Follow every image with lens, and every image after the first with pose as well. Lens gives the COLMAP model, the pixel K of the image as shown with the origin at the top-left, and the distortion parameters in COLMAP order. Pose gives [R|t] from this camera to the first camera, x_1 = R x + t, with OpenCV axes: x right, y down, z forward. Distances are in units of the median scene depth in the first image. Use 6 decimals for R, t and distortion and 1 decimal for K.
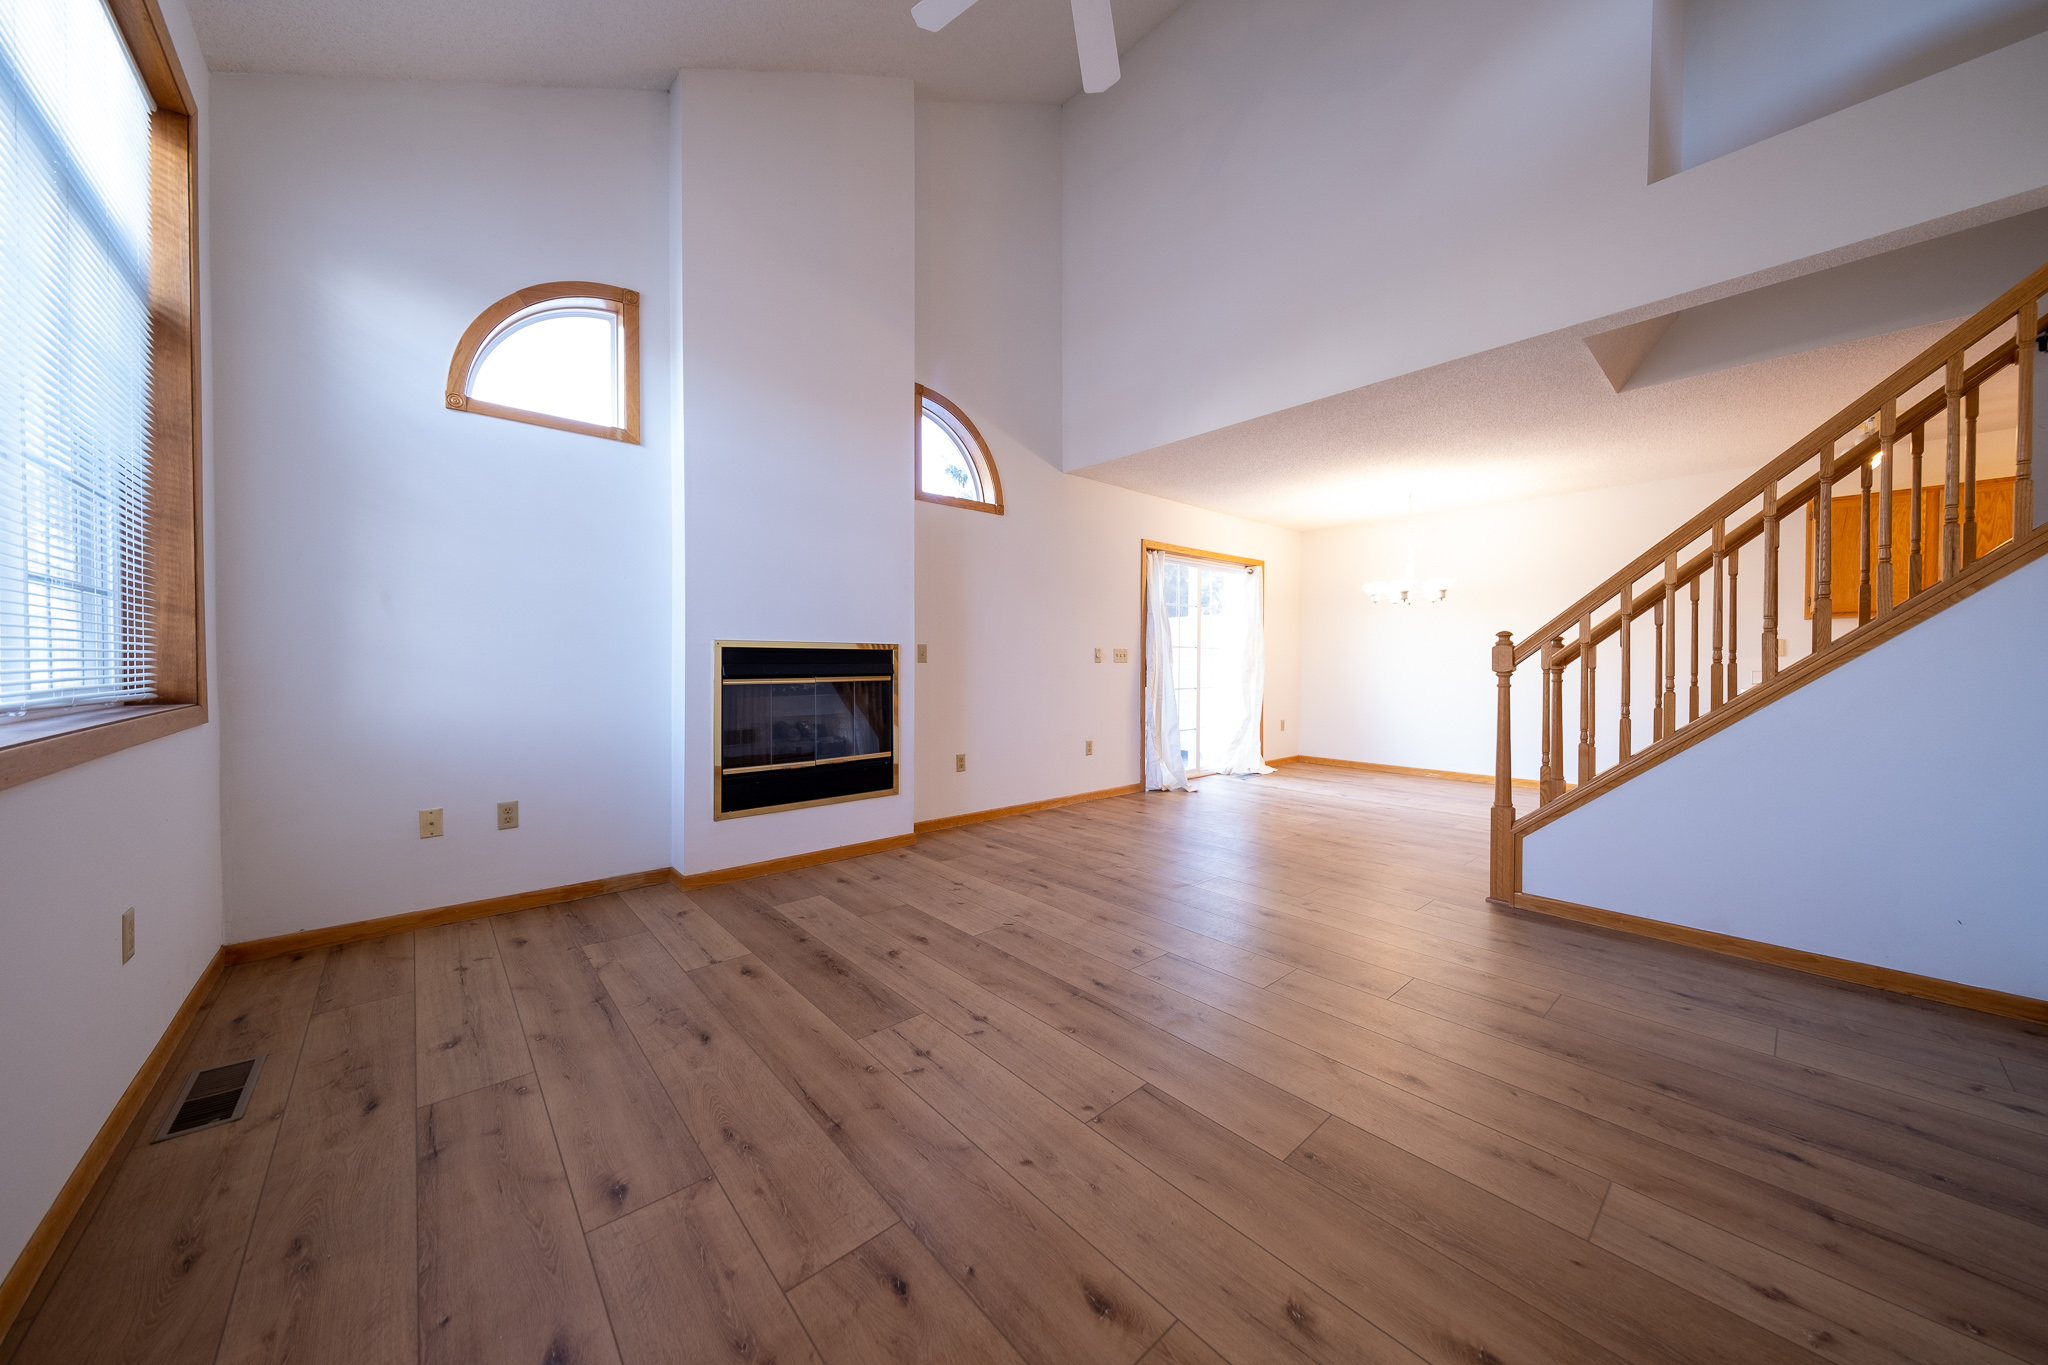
lens RADIAL K [[692.2, 0, 1016.5], [0, 692.2, 663.3], [0, 0, 1]] dist [0.001633, -0.001254]
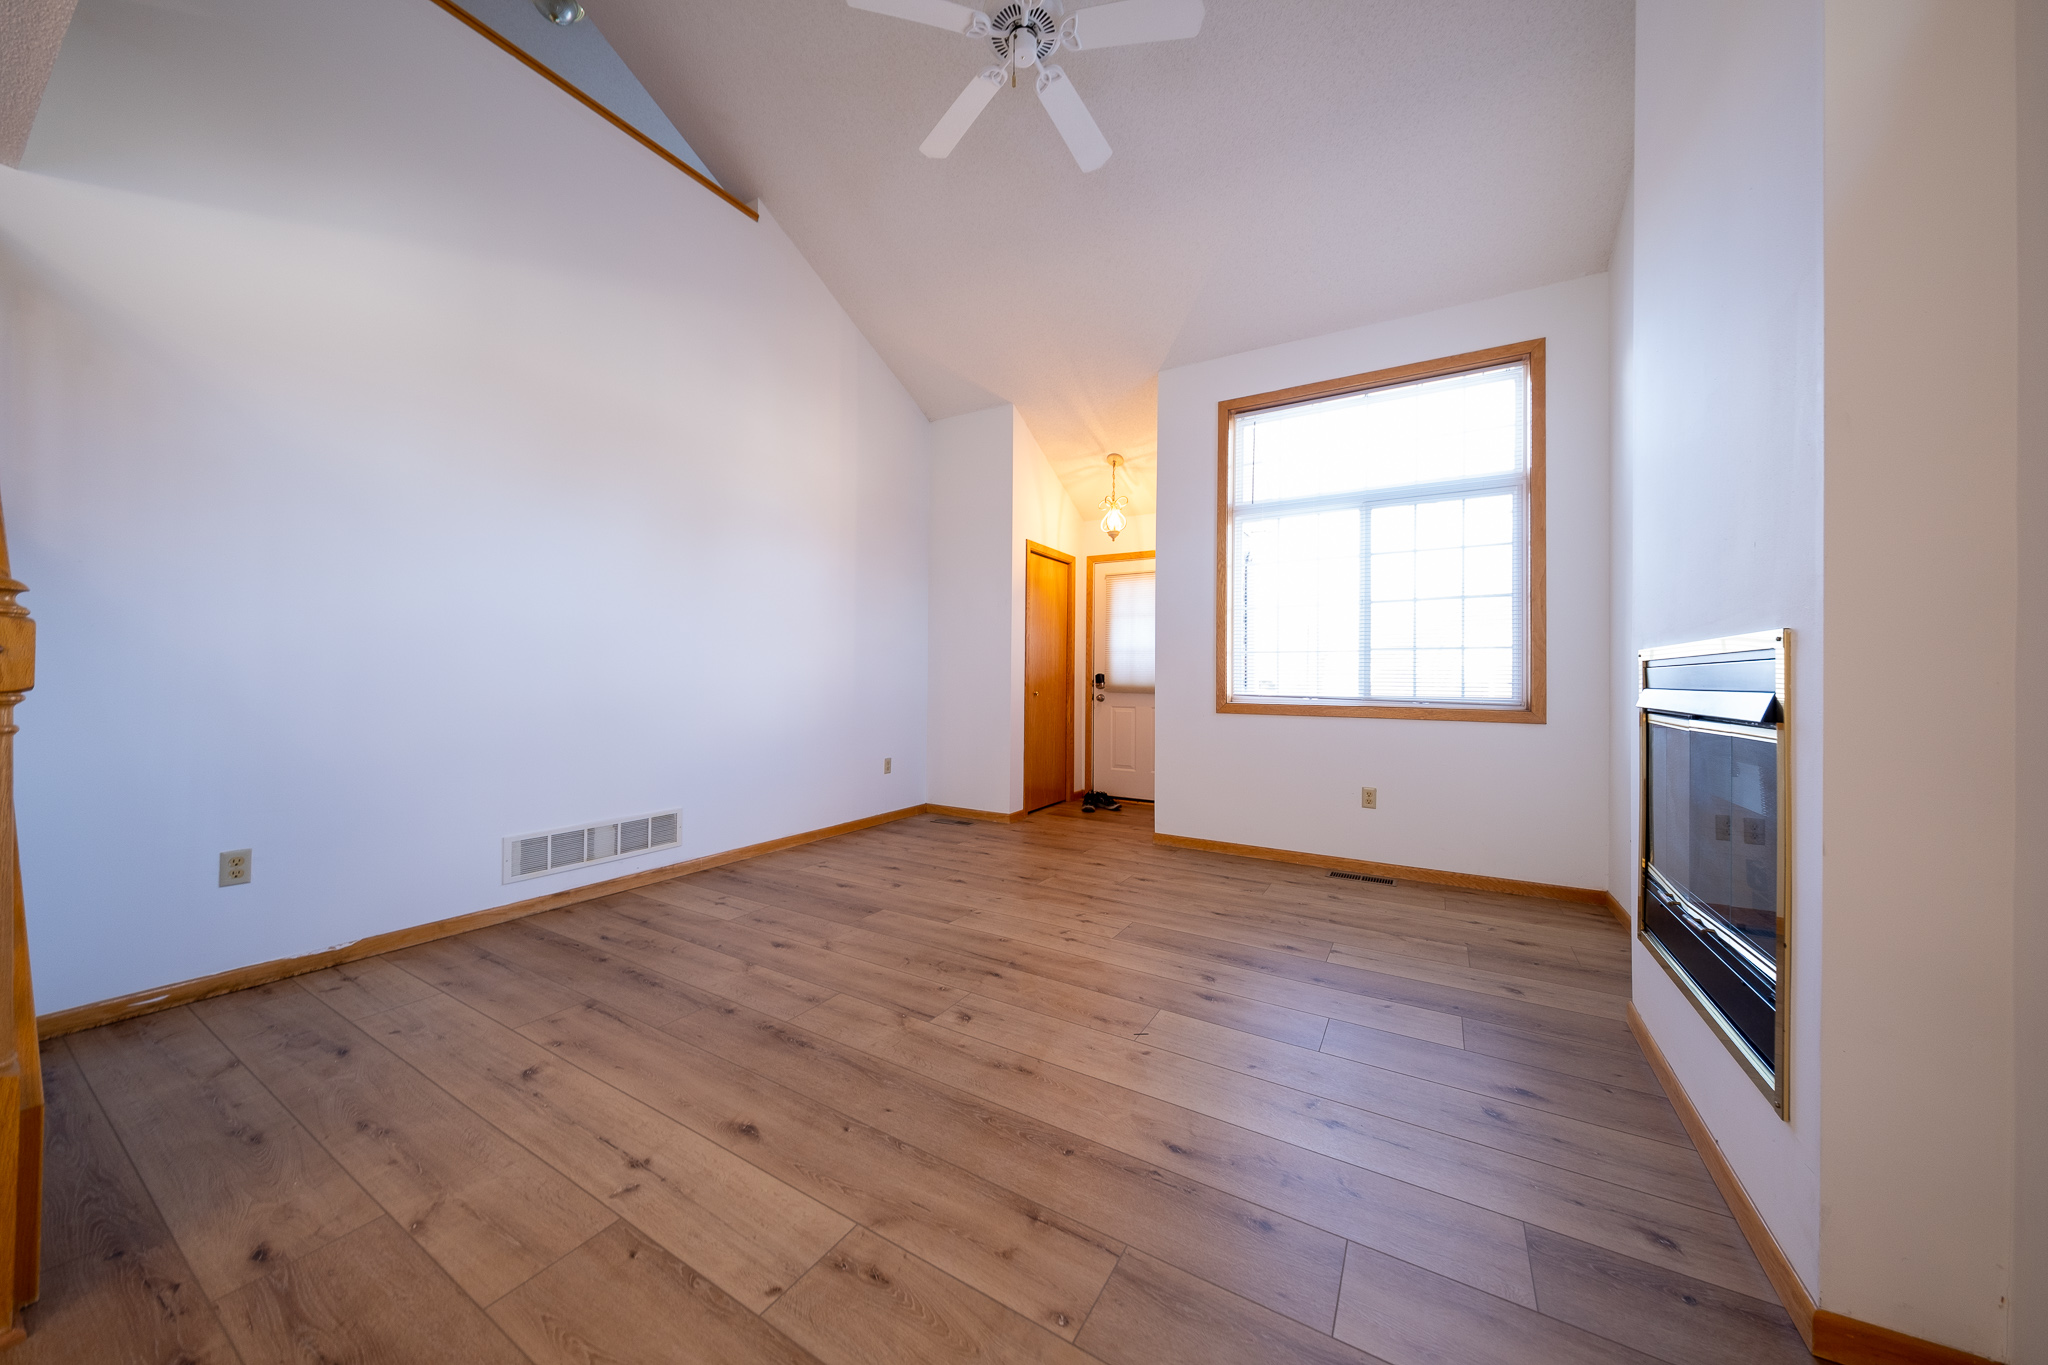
lens RADIAL K [[692.2, 0, 1025.3], [0, 692.2, 682.6], [0, 0, 1]] dist [0.001633, -0.001254]
pose [[-0.948673, -0.011578, -0.316048, 0.322907], [-0.014317, 0.999877, 0.006346, -0.000878], [0.315936, 0.010545, -0.948722, 1.558432]]
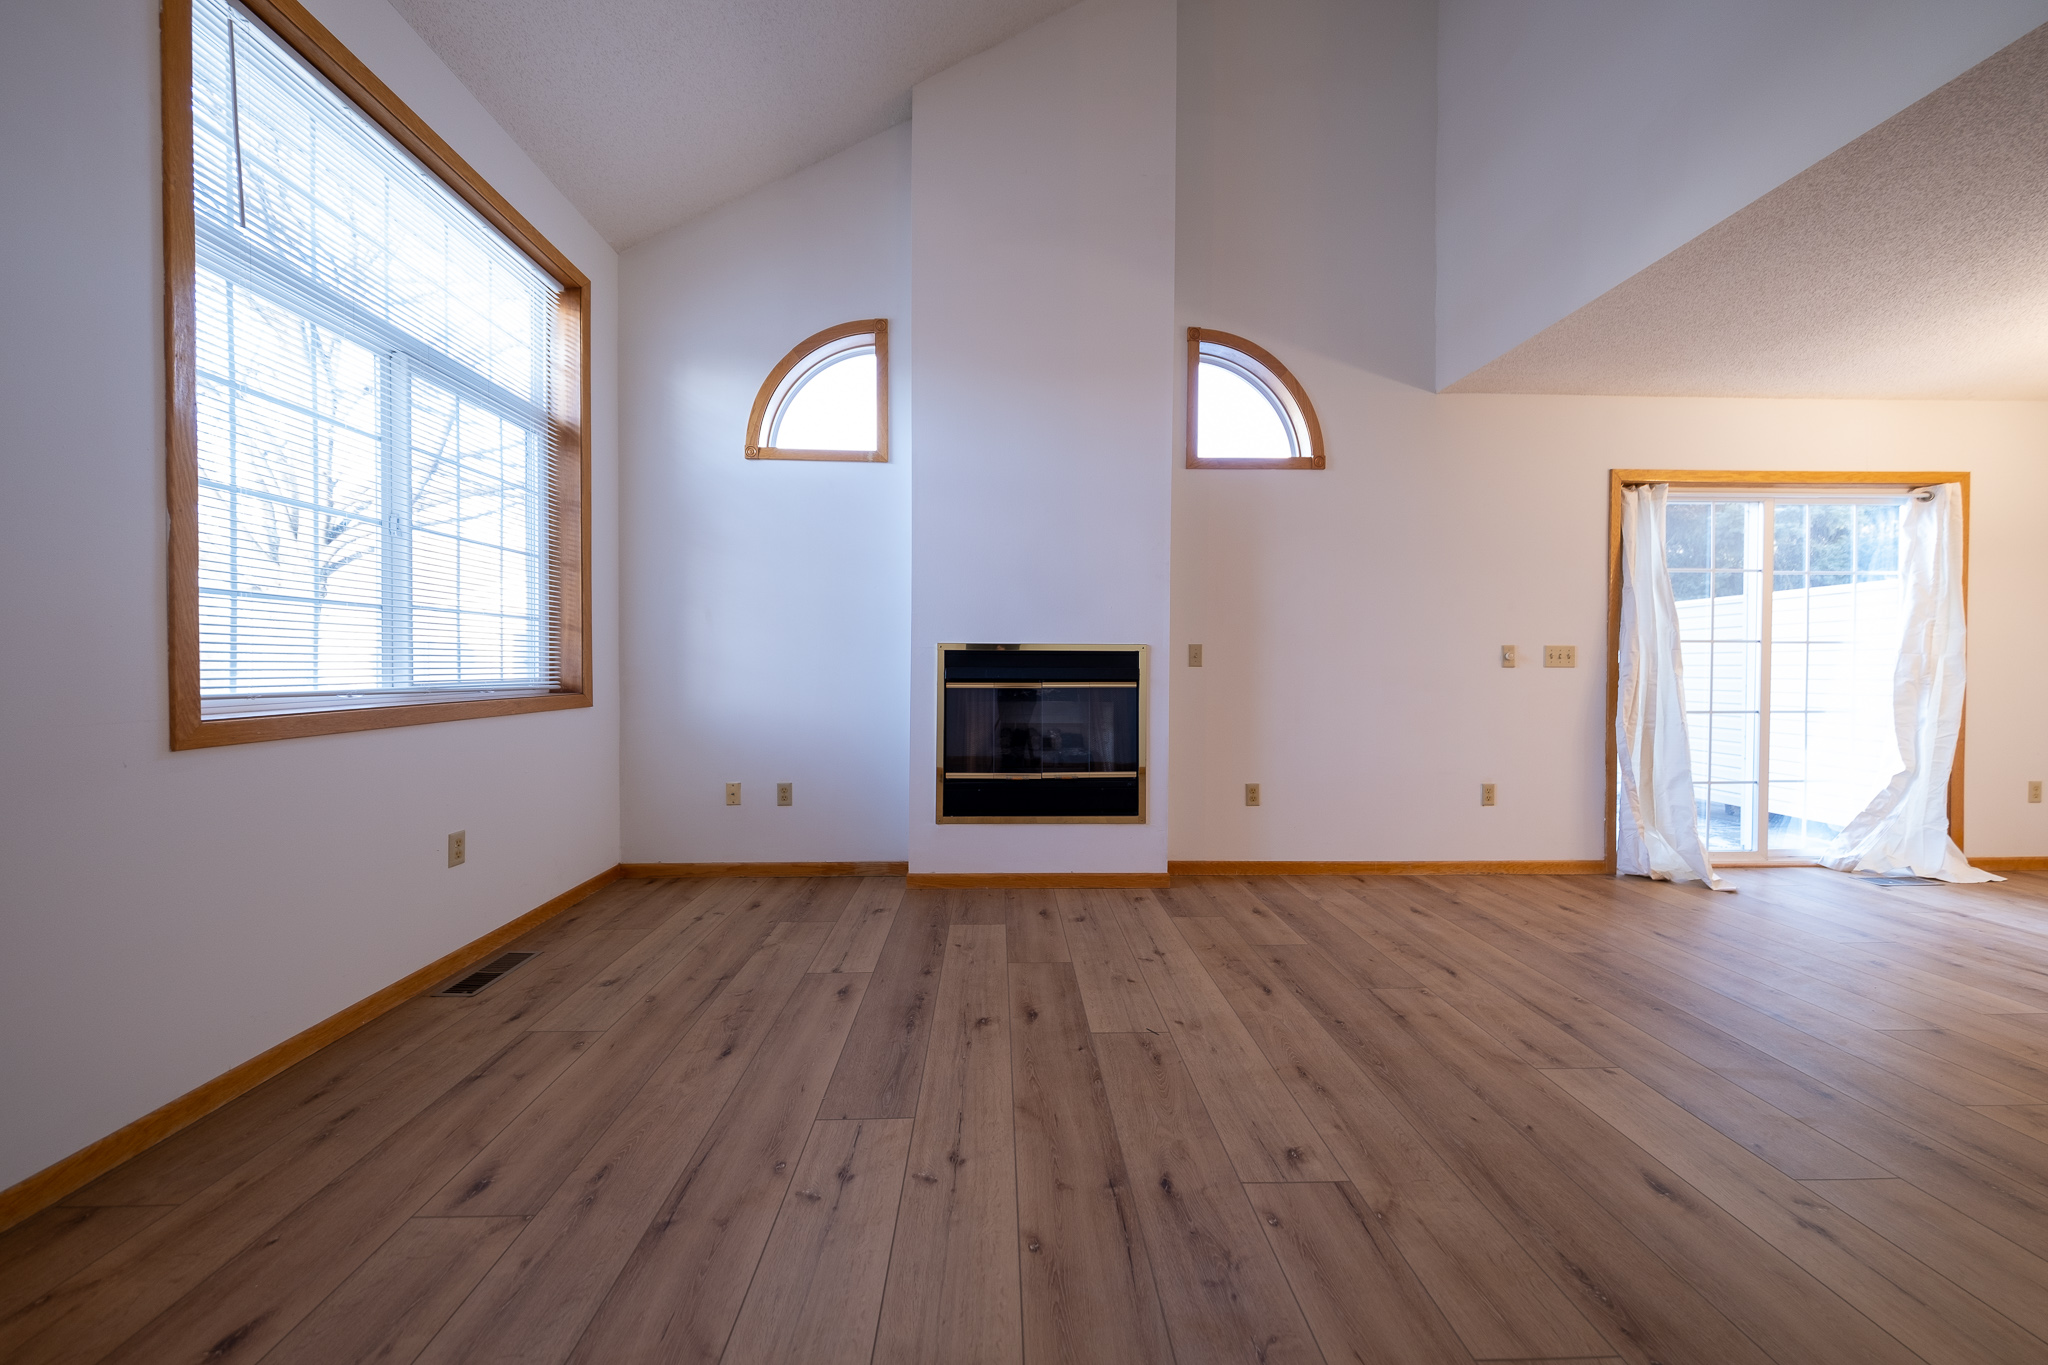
lens RADIAL K [[692.2, 0, 1010.3], [0, 692.2, 667.2], [0, 0, 1]] dist [0.001633, -0.001254]
pose [[0.770840, 0.004726, -0.637011, 0.310270], [-0.003225, 0.999989, 0.003517, -0.003153], [0.637021, -0.000657, 0.770846, 0.330002]]
